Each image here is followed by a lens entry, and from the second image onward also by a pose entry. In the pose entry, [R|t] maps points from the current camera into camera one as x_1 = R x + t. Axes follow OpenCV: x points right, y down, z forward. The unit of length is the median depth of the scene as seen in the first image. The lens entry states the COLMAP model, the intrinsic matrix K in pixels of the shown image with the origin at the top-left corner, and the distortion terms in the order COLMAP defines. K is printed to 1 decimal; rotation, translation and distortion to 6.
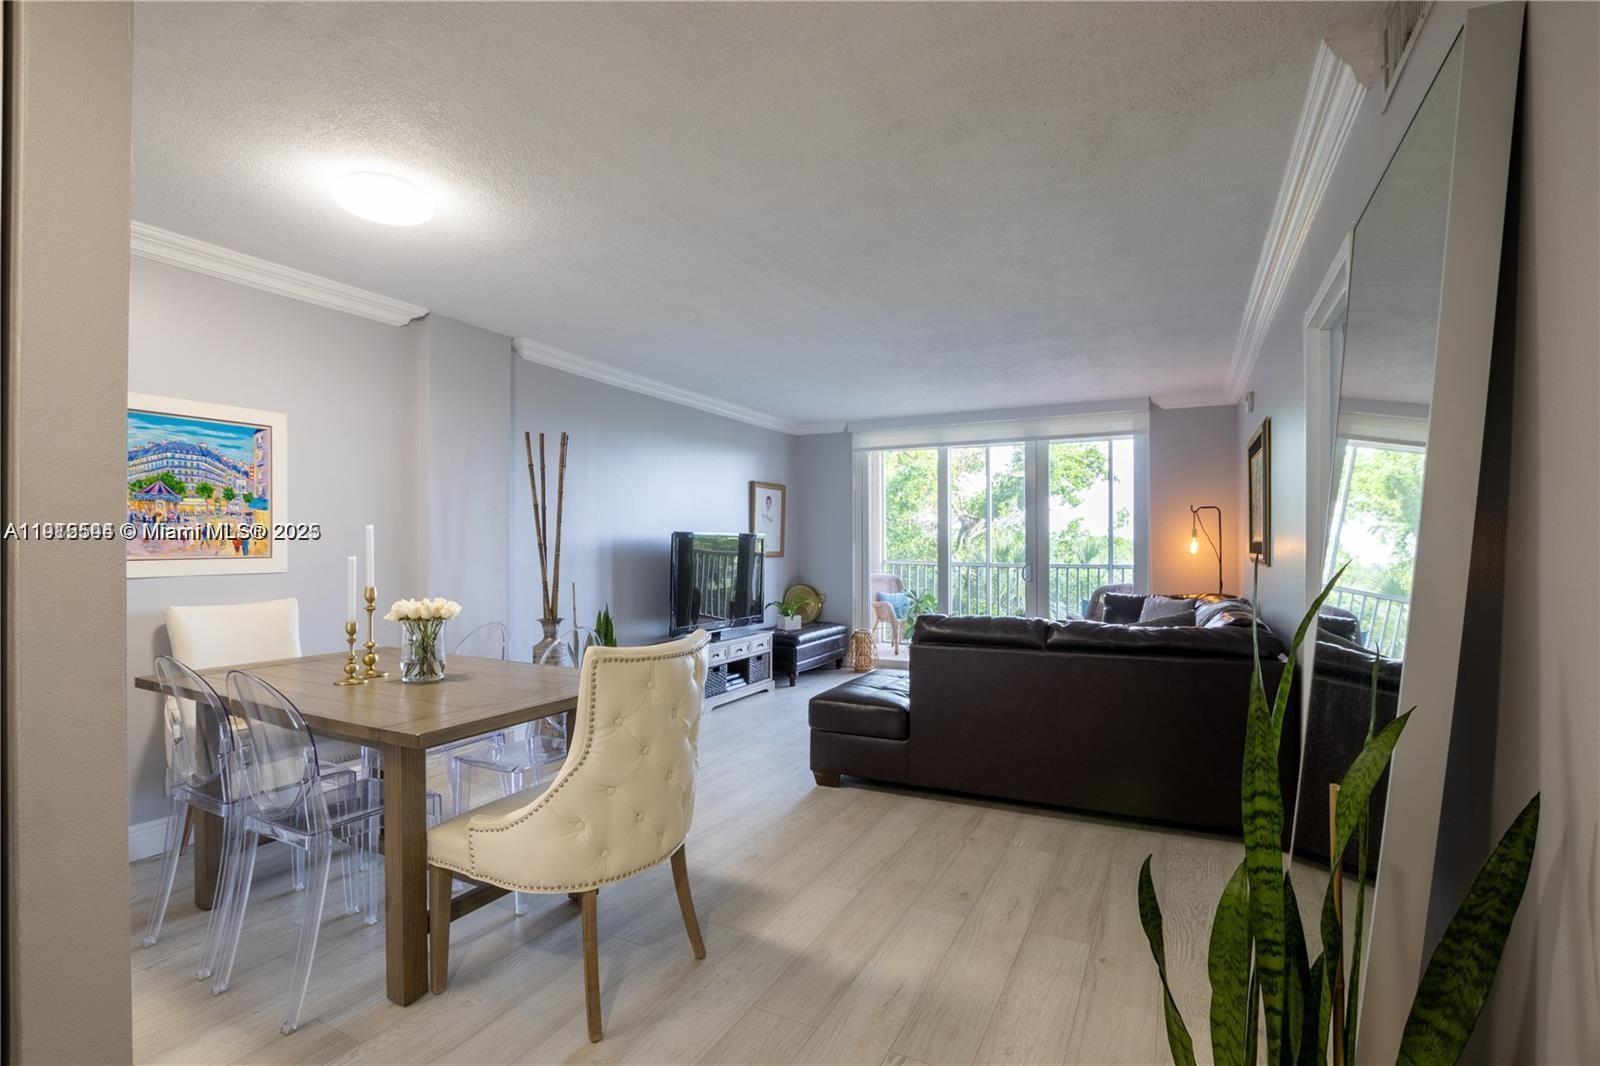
lens RADIAL K [[734.3, 0, 801.4], [0, 734.3, 545.5], [0, 0, 1]] dist [0.001141, 0.000720]
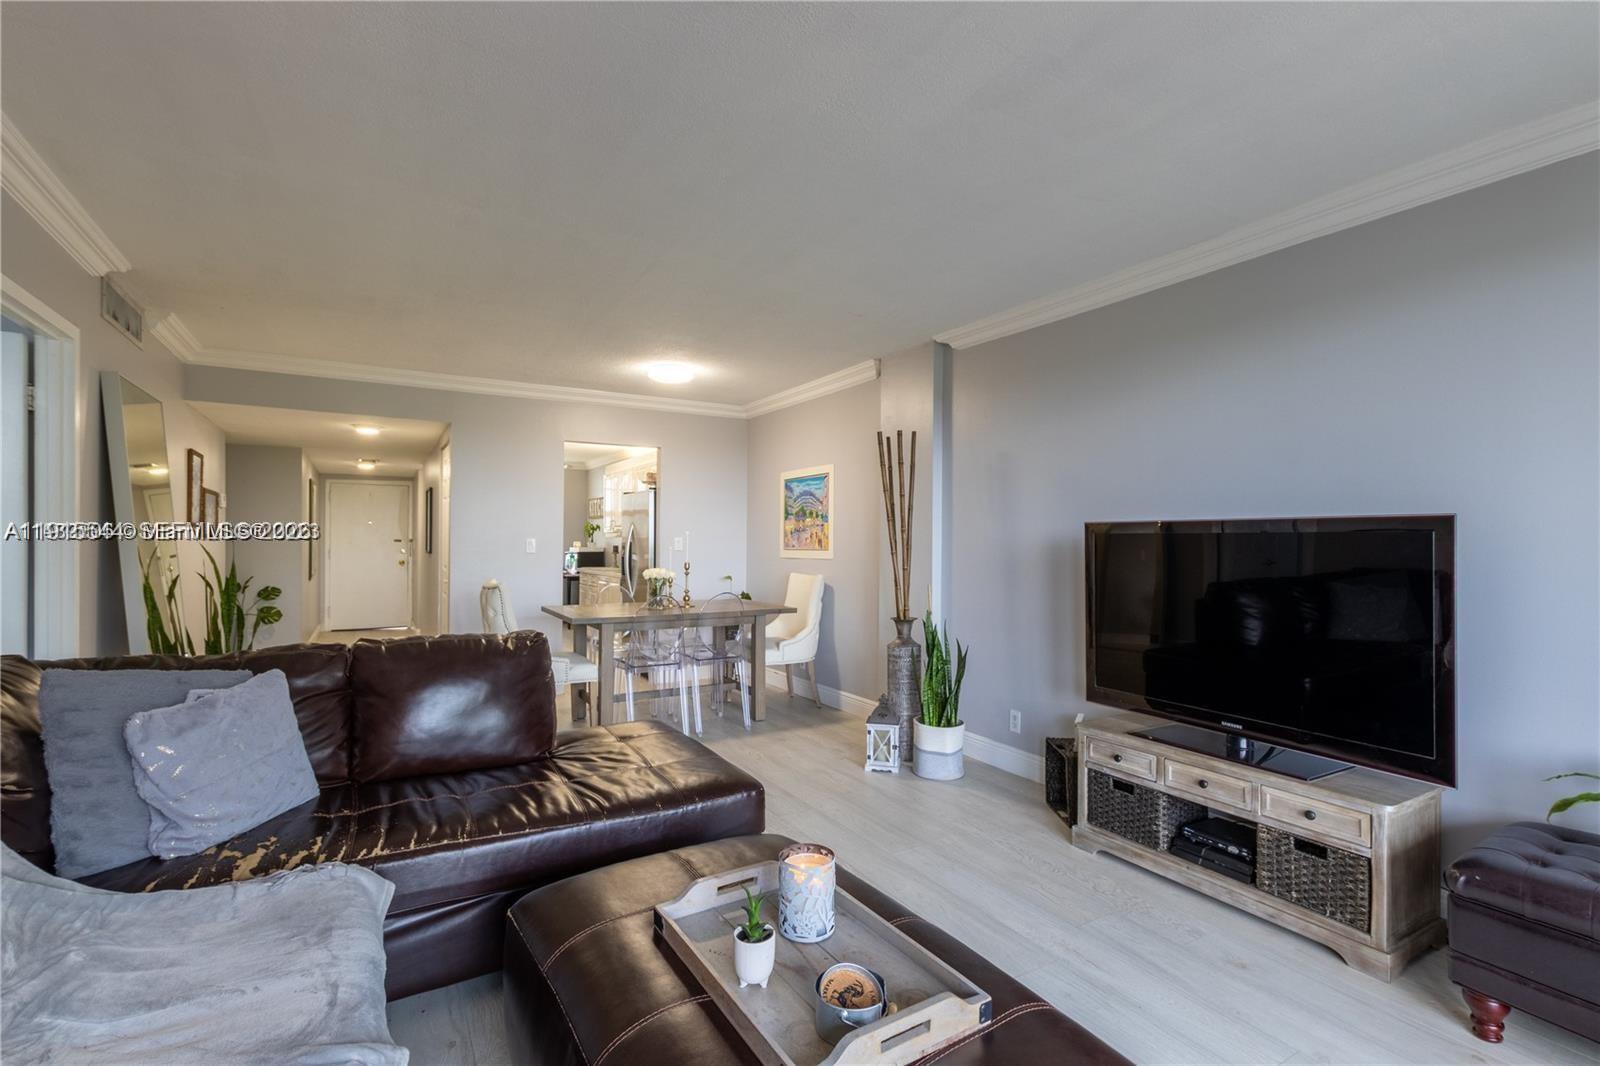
lens RADIAL K [[734.3, 0, 797.6], [0, 734.3, 538.7], [0, 0, 1]] dist [0.001141, 0.000720]
pose [[-0.521227, -0.005324, -0.853402, 0.783092], [-0.005827, 0.999979, -0.002680, -0.005823], [0.853398, 0.003576, -0.521247, 1.883243]]
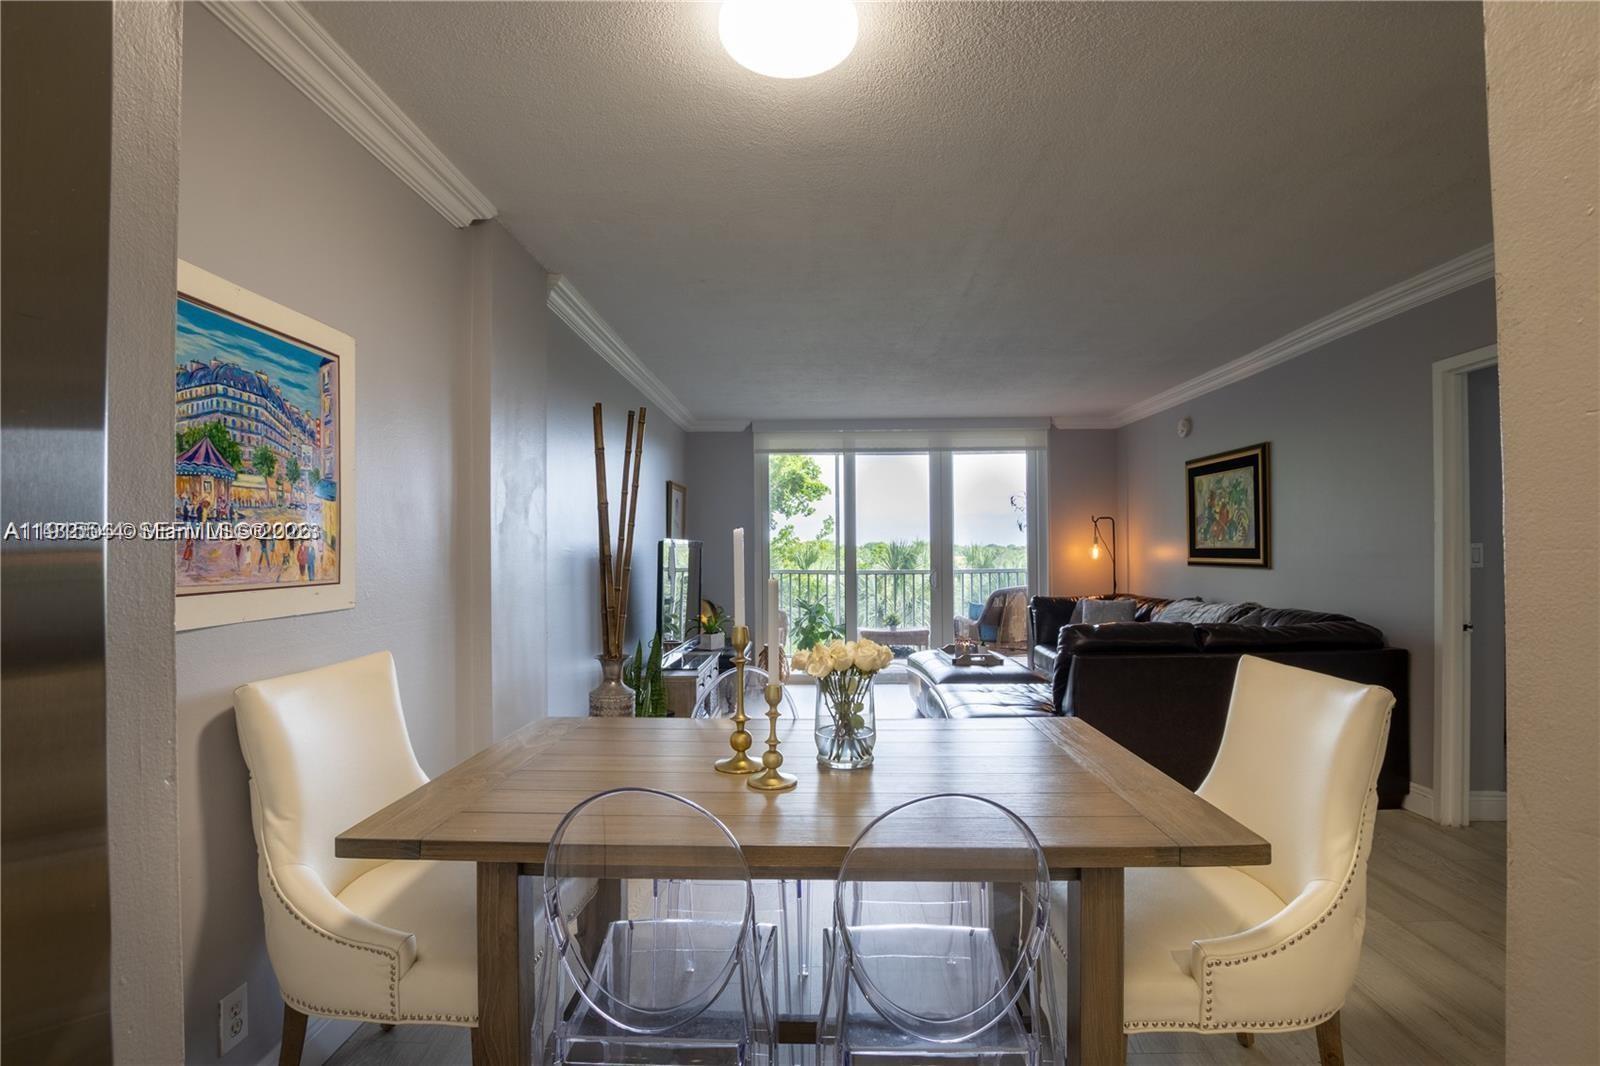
lens RADIAL K [[734.3, 0, 809.7], [0, 734.3, 537.0], [0, 0, 1]] dist [0.001141, 0.000720]
pose [[0.892957, 0.001535, 0.450140, -0.673622], [0.008425, 0.999762, -0.020122, -0.005554], [-0.450064, 0.021761, 0.892731, 0.333138]]
